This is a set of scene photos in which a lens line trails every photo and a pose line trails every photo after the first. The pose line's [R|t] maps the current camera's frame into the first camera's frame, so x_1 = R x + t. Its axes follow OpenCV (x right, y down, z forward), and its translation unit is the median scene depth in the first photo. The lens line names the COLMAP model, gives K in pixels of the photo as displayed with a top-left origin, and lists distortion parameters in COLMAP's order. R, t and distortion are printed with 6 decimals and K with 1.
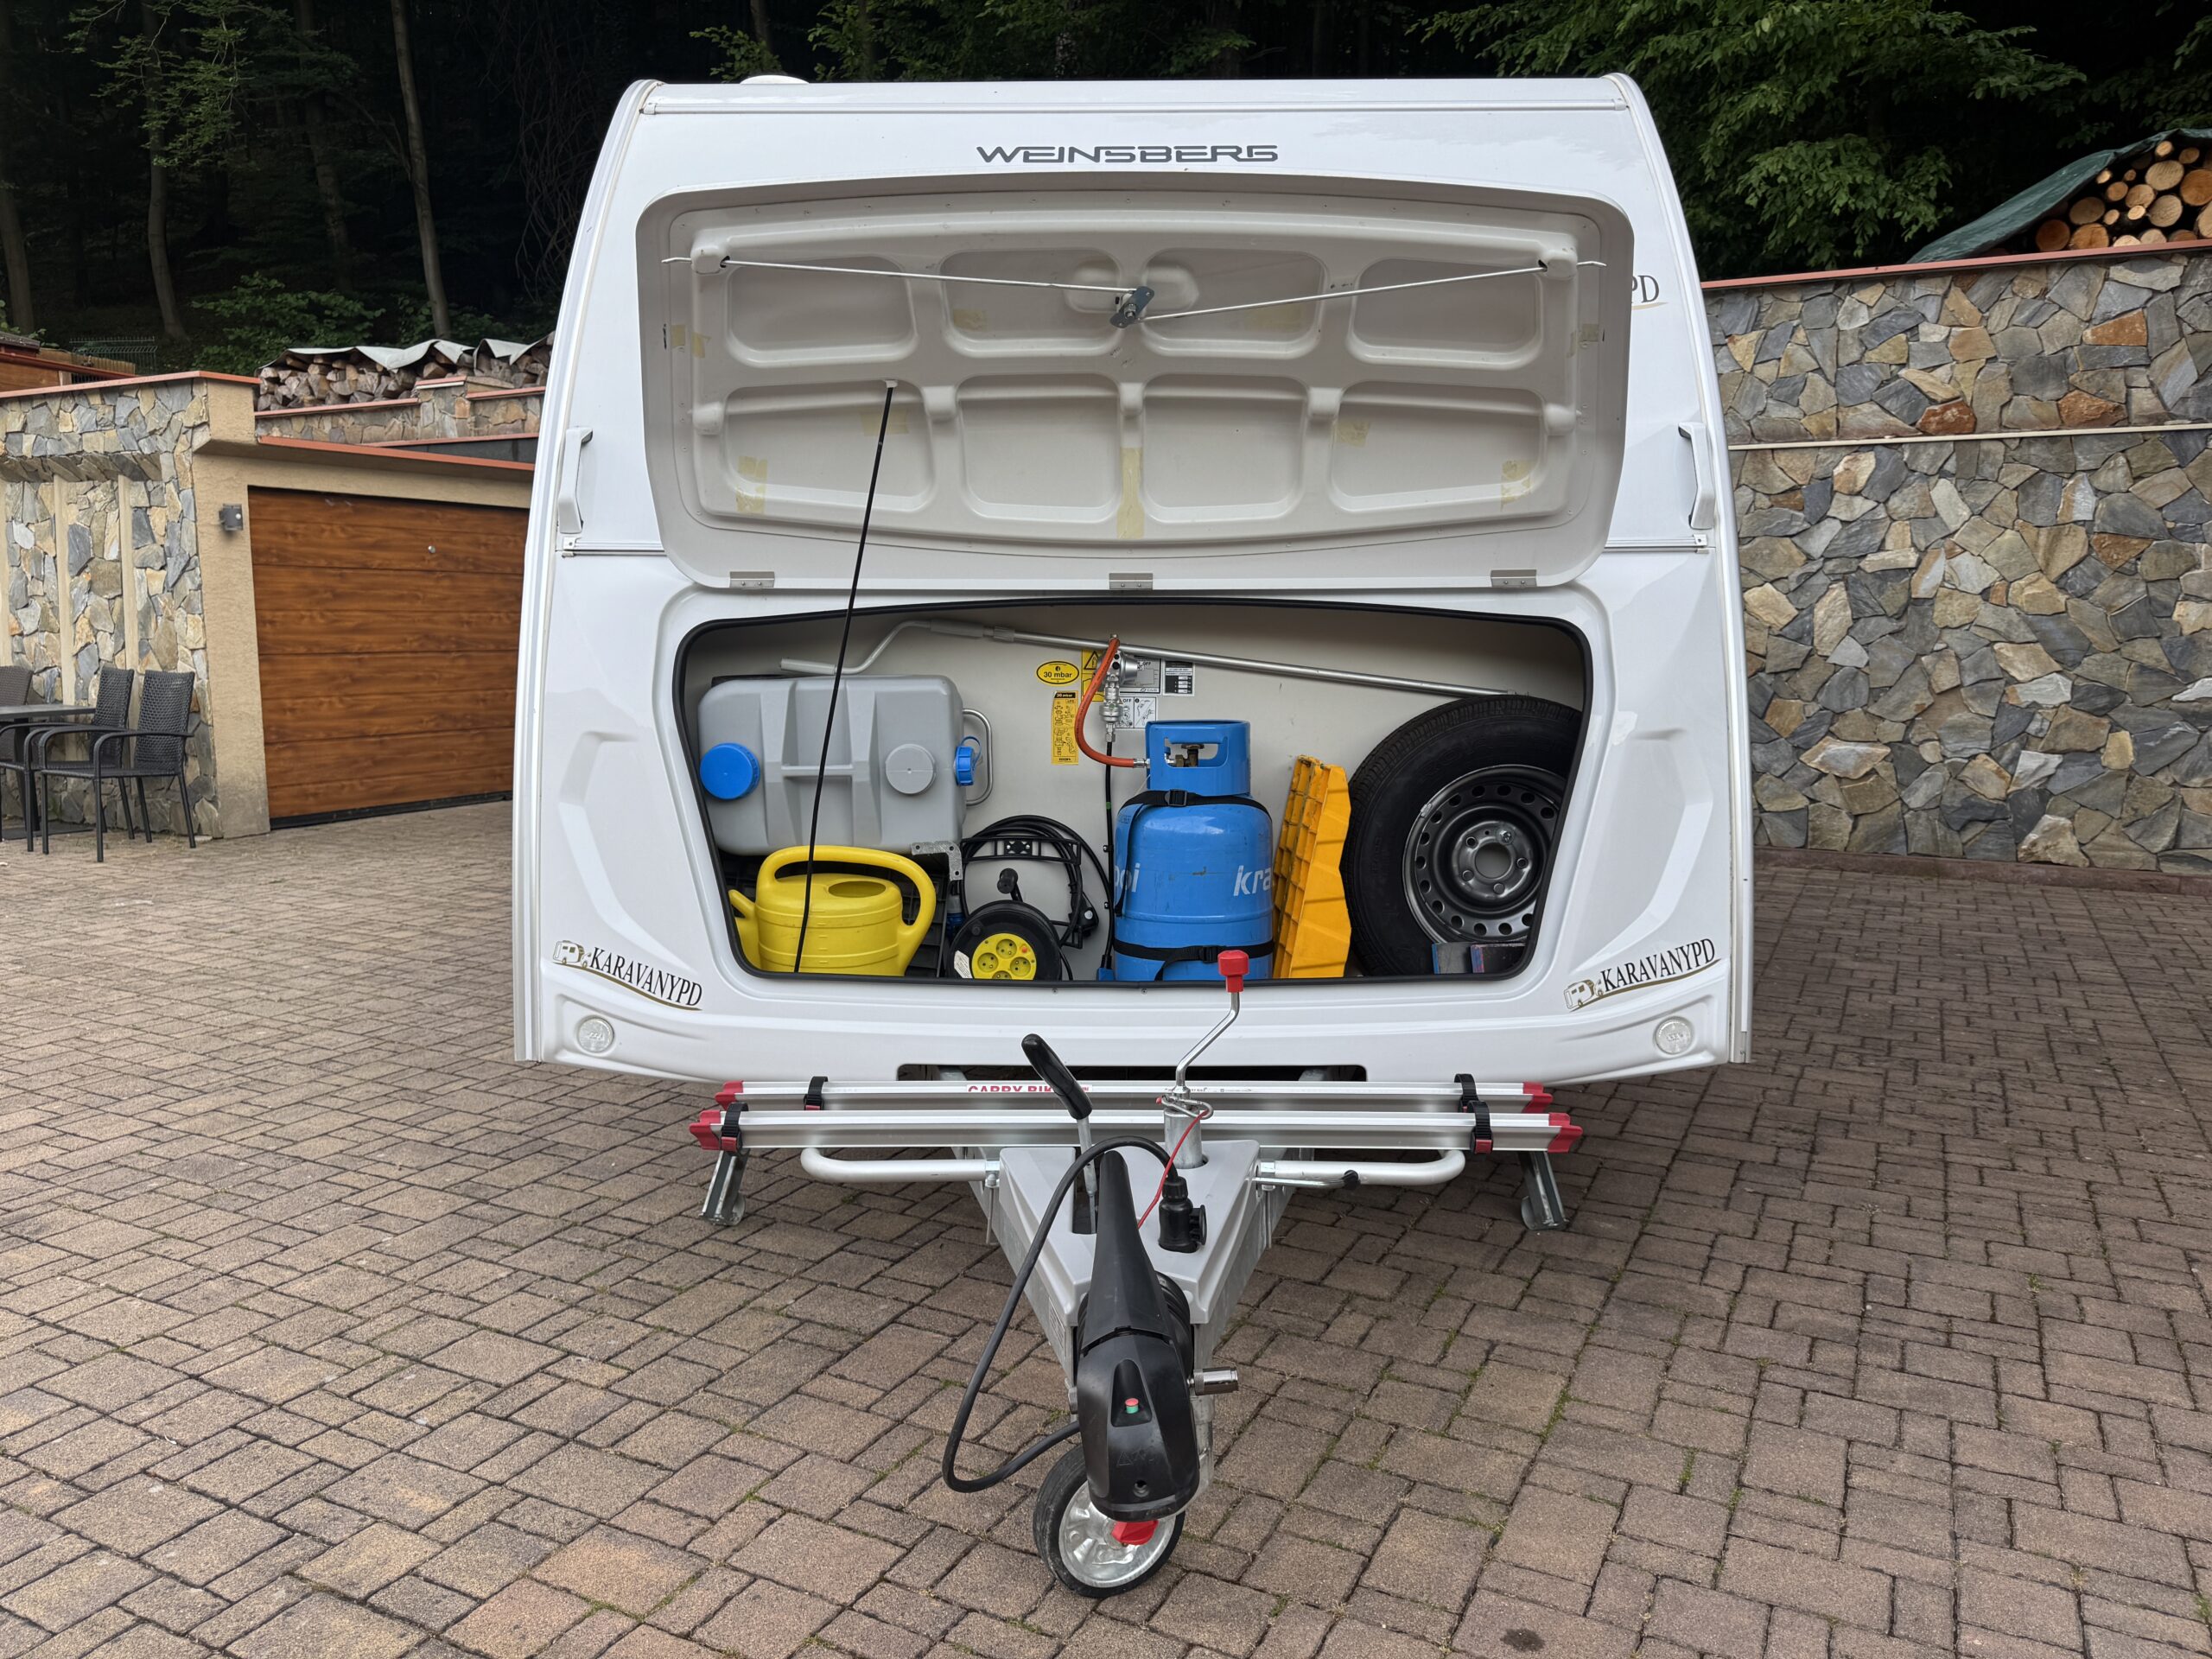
lens RADIAL K [[1576.9, 0, 1100.8], [0, 1576.9, 831.9], [0, 0, 1]] dist [0.003570, -0.004444]
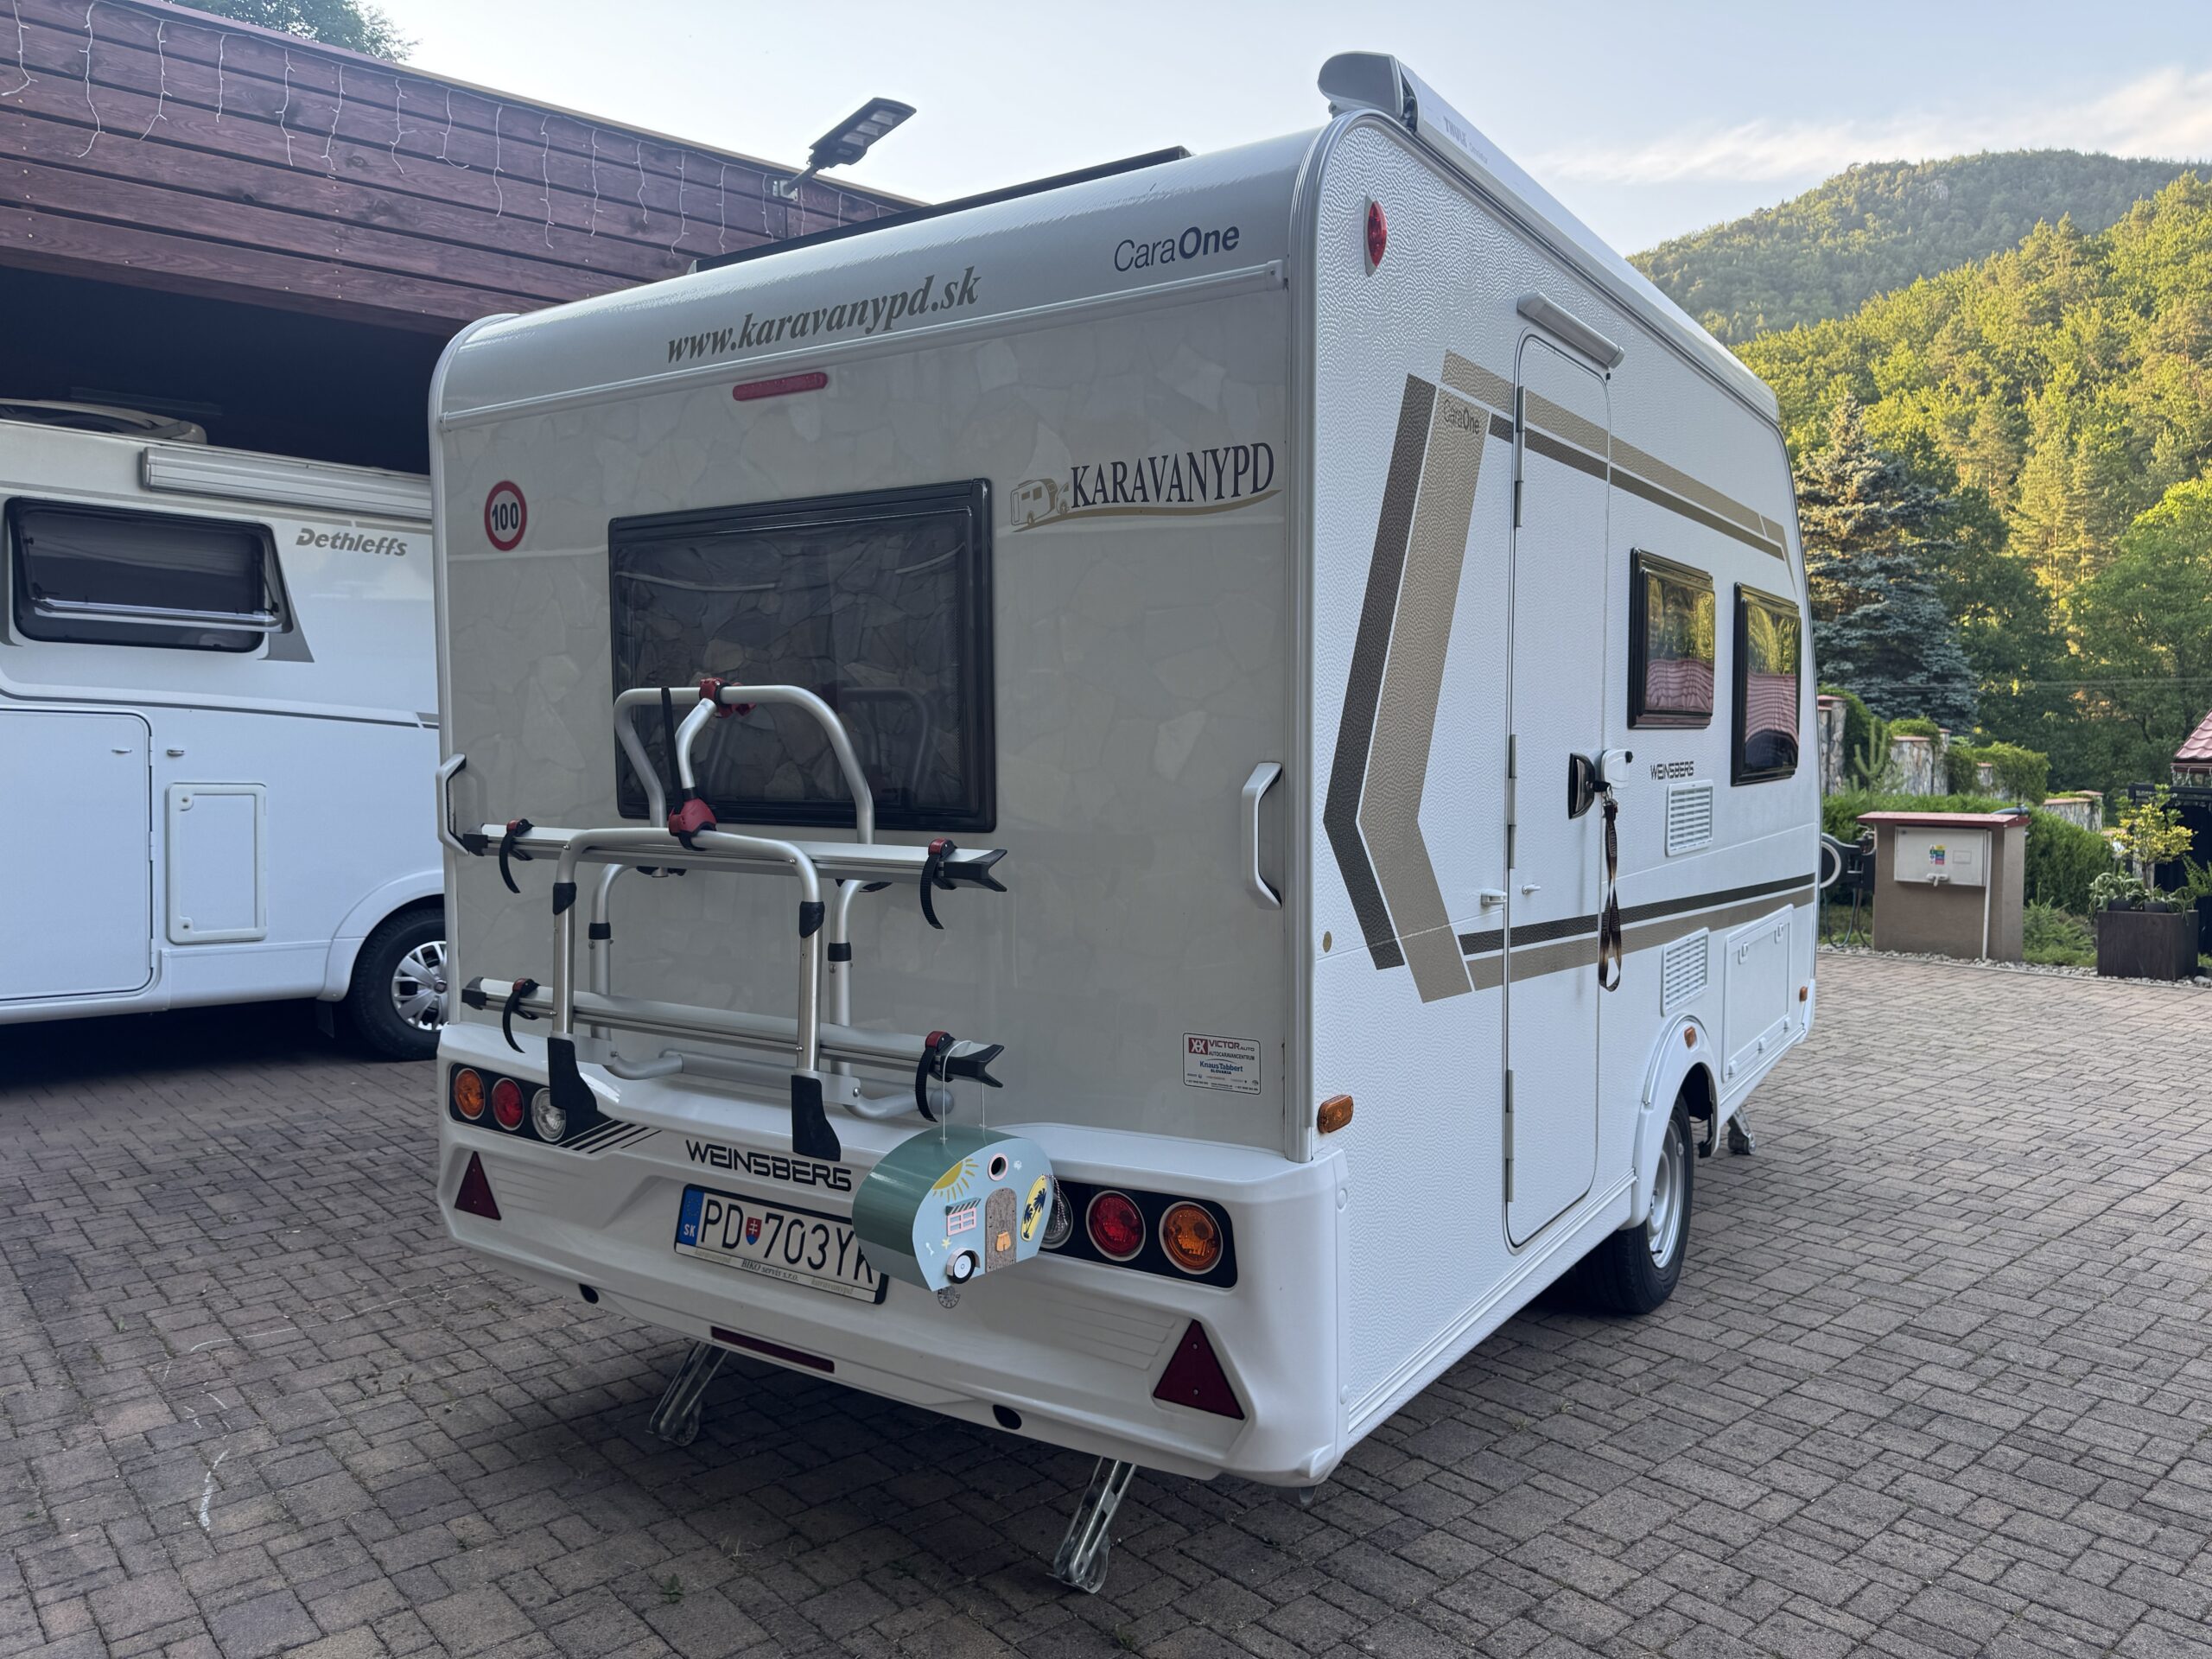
lens RADIAL K [[1583.0, 0, 1110.5], [0, 1583.0, 826.7], [0, 0, 1]] dist [-0.002224, -0.000695]
pose [[-0.932118, -0.017649, 0.361725, -0.167032], [0.050997, 0.982463, 0.179350, -0.254577], [-0.358546, 0.185622, -0.914871, 1.566685]]
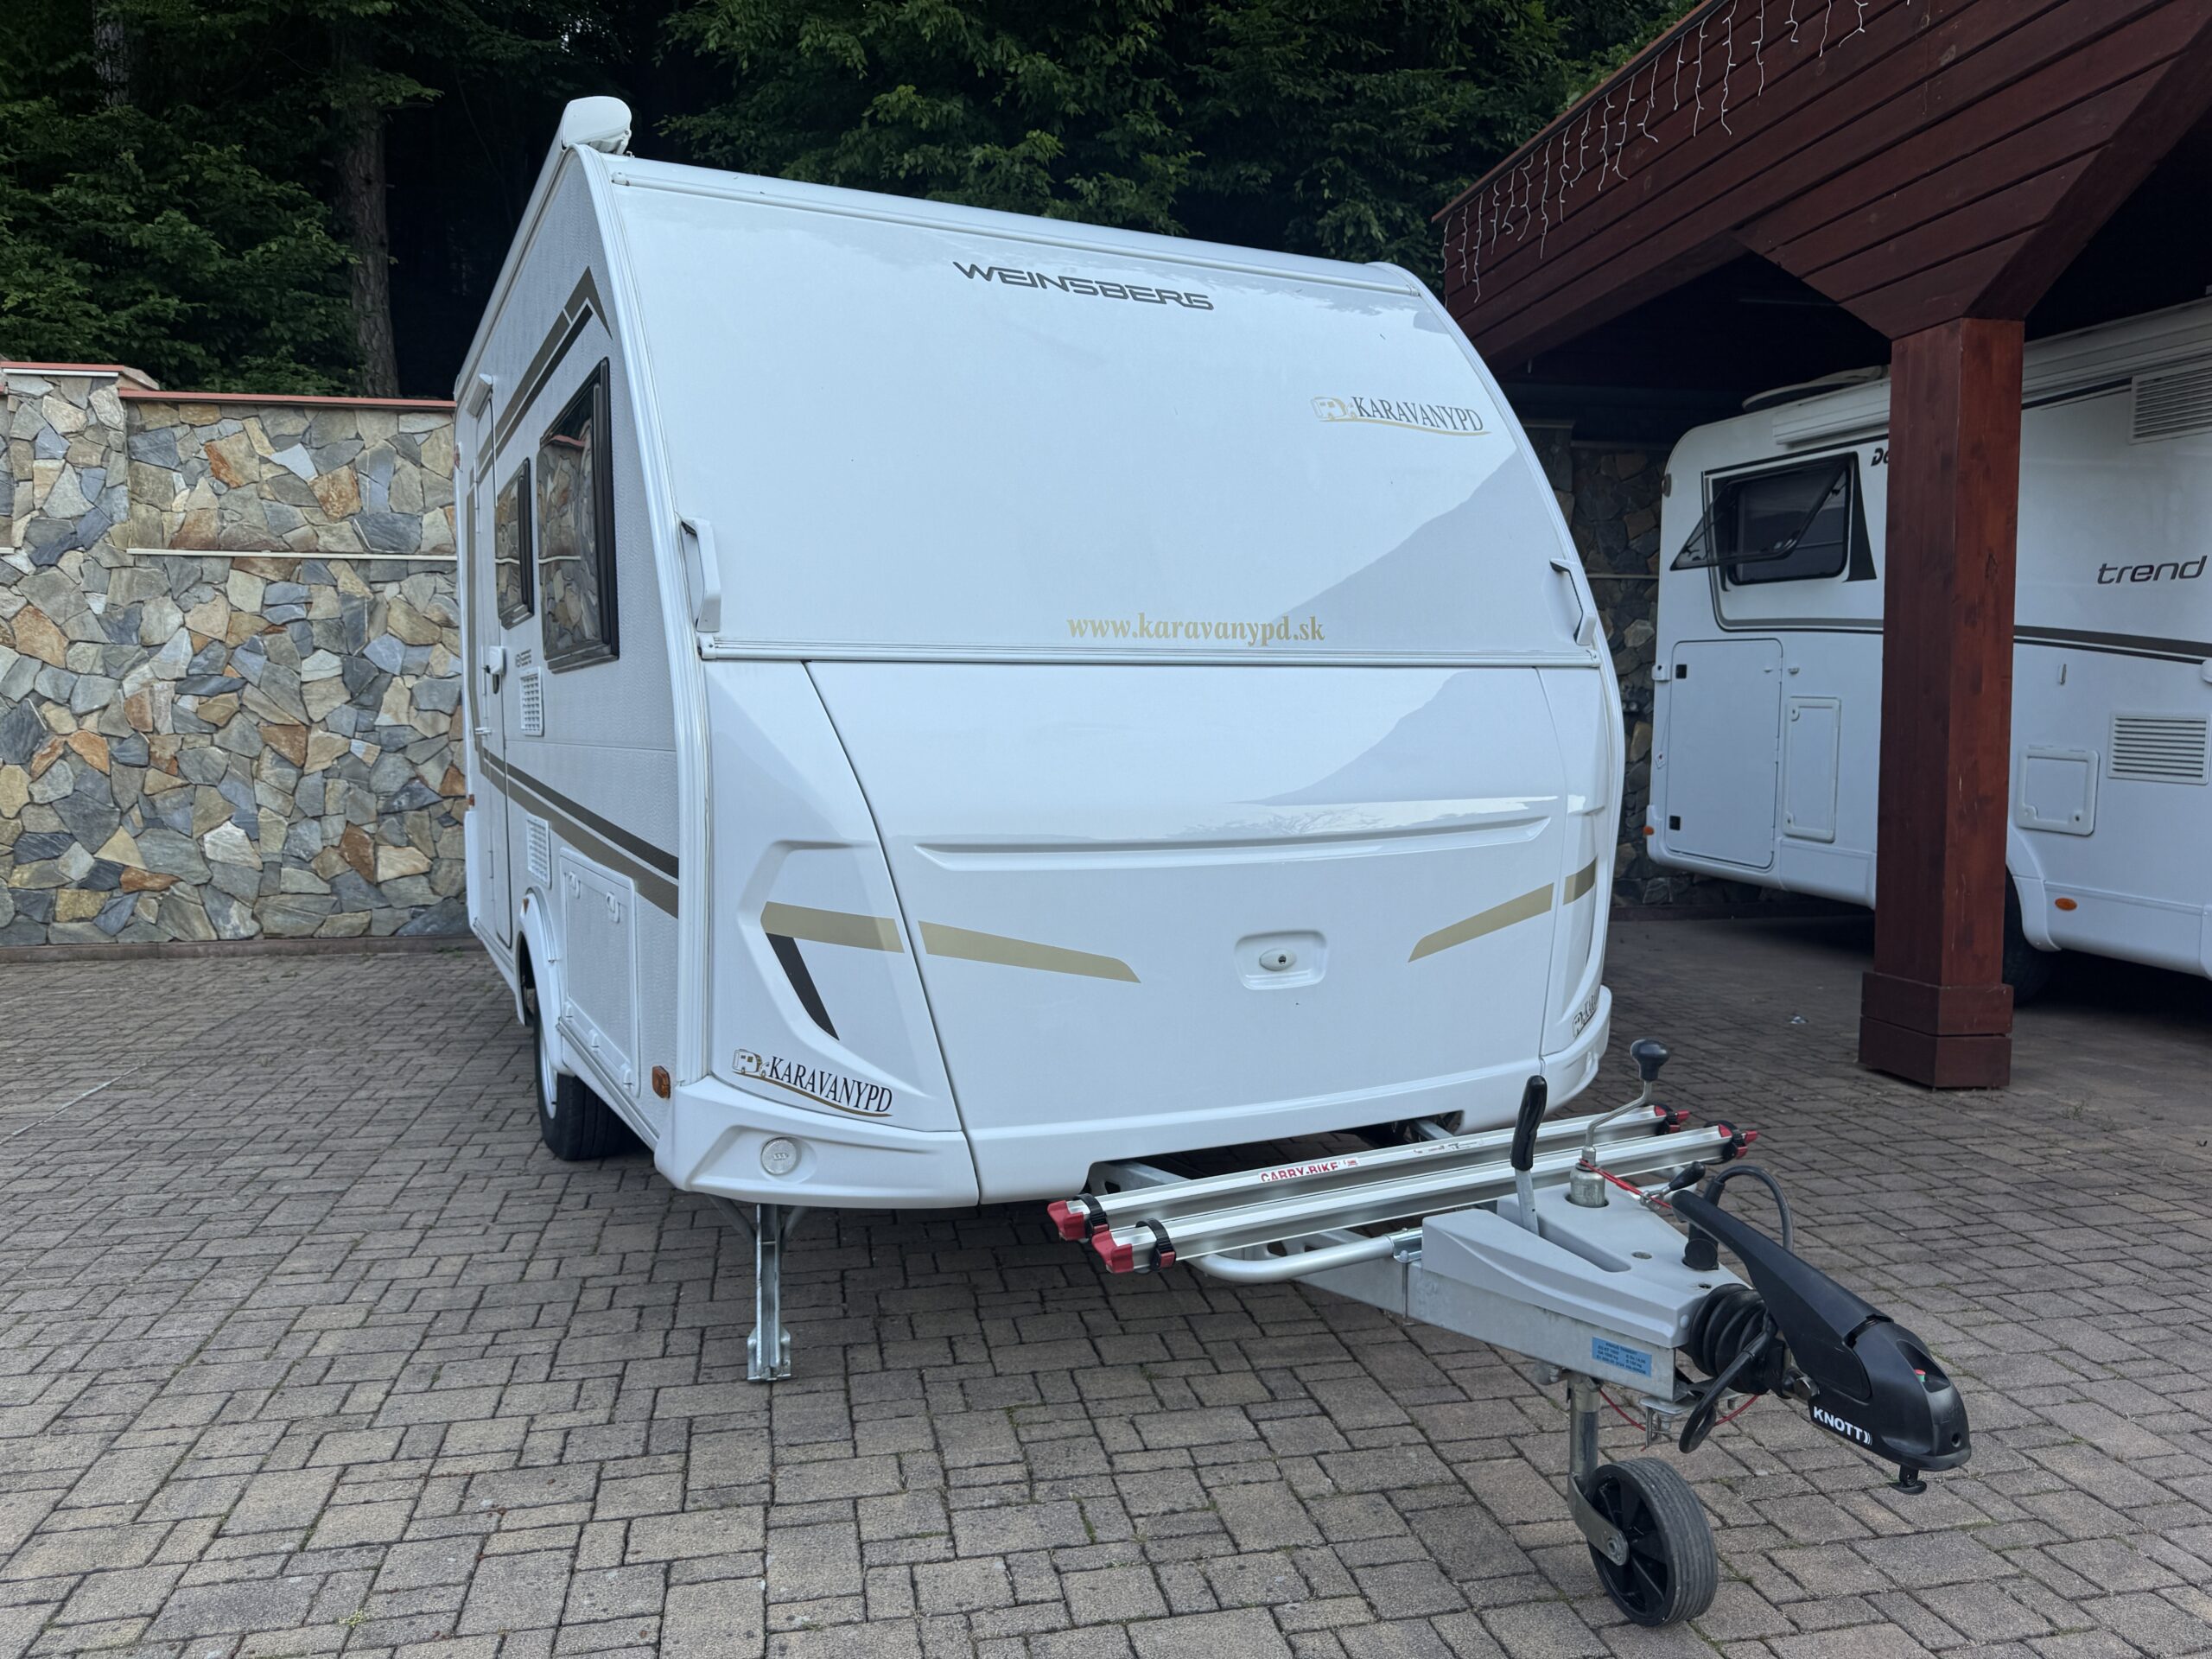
lens RADIAL K [[1579.1, 0, 1104.3], [0, 1579.1, 826.6], [0, 0, 1]] dist [0.003001, -0.004827]
pose [[0.783166, -0.047126, 0.620025, -0.392191], [0.087993, 0.995489, -0.035482, -0.023633], [-0.615556, 0.082345, 0.783780, 0.161842]]
